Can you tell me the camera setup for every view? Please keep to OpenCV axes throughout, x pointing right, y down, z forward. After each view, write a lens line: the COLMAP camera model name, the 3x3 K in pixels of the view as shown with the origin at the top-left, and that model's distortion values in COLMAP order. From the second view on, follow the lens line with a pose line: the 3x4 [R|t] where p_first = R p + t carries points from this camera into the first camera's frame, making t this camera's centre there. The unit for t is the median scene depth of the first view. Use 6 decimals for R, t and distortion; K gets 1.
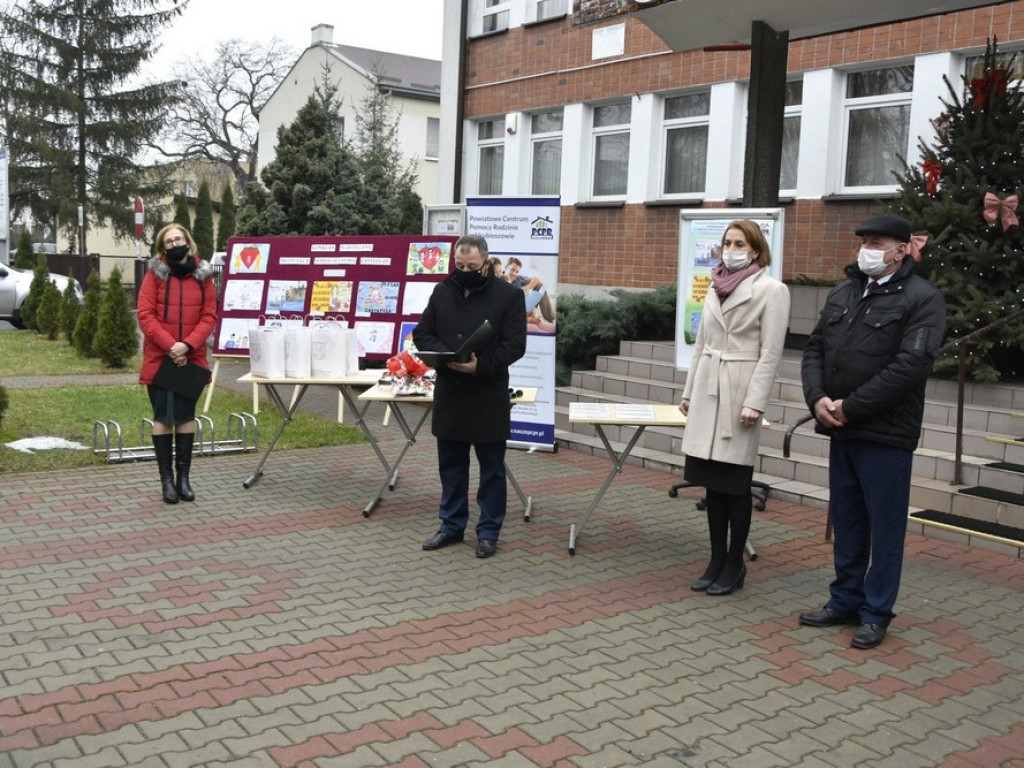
lens RADIAL K [[1082.6, 0, 521.0], [0, 1082.6, 378.6], [0, 0, 1]] dist [-0.063601, 0.053029]
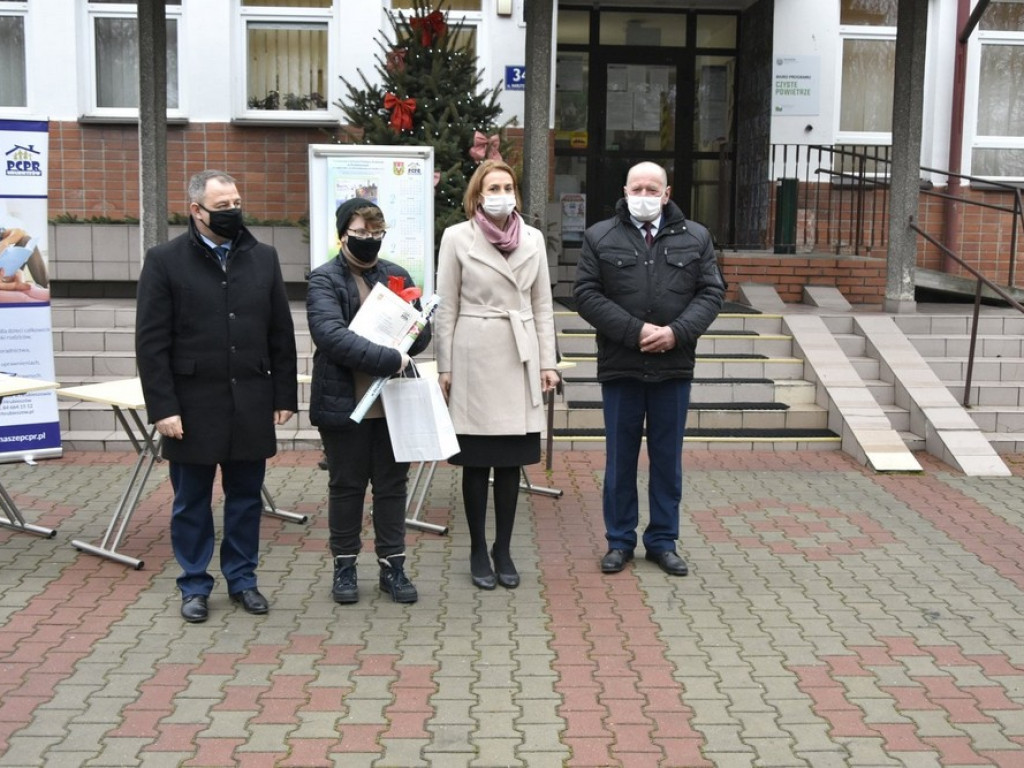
lens RADIAL K [[1247.5, 0, 522.4], [0, 1247.5, 384.8], [0, 0, 1]] dist [-0.040294, 0.043446]
pose [[0.543873, -0.139969, 0.827412, -0.518626], [0.094951, 0.989924, 0.105047, -0.044257], [-0.833778, 0.021431, 0.551683, 0.250973]]
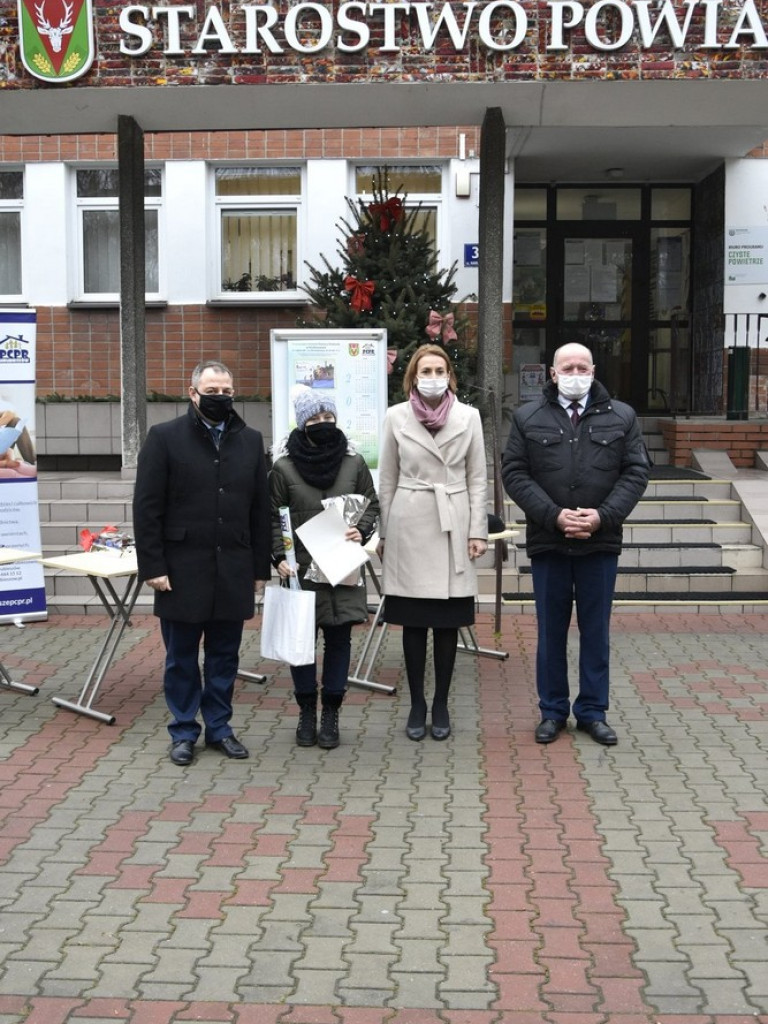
lens RADIAL K [[1228.1, 0, 384.5], [0, 1228.1, 500.6], [0, 0, 1]] dist [-0.051938, 0.043747]
pose [[0.619658, -0.115035, 0.776396, -0.533920], [0.110324, 0.992146, 0.058949, -0.050193], [-0.777079, 0.049127, 0.627482, 0.213635]]
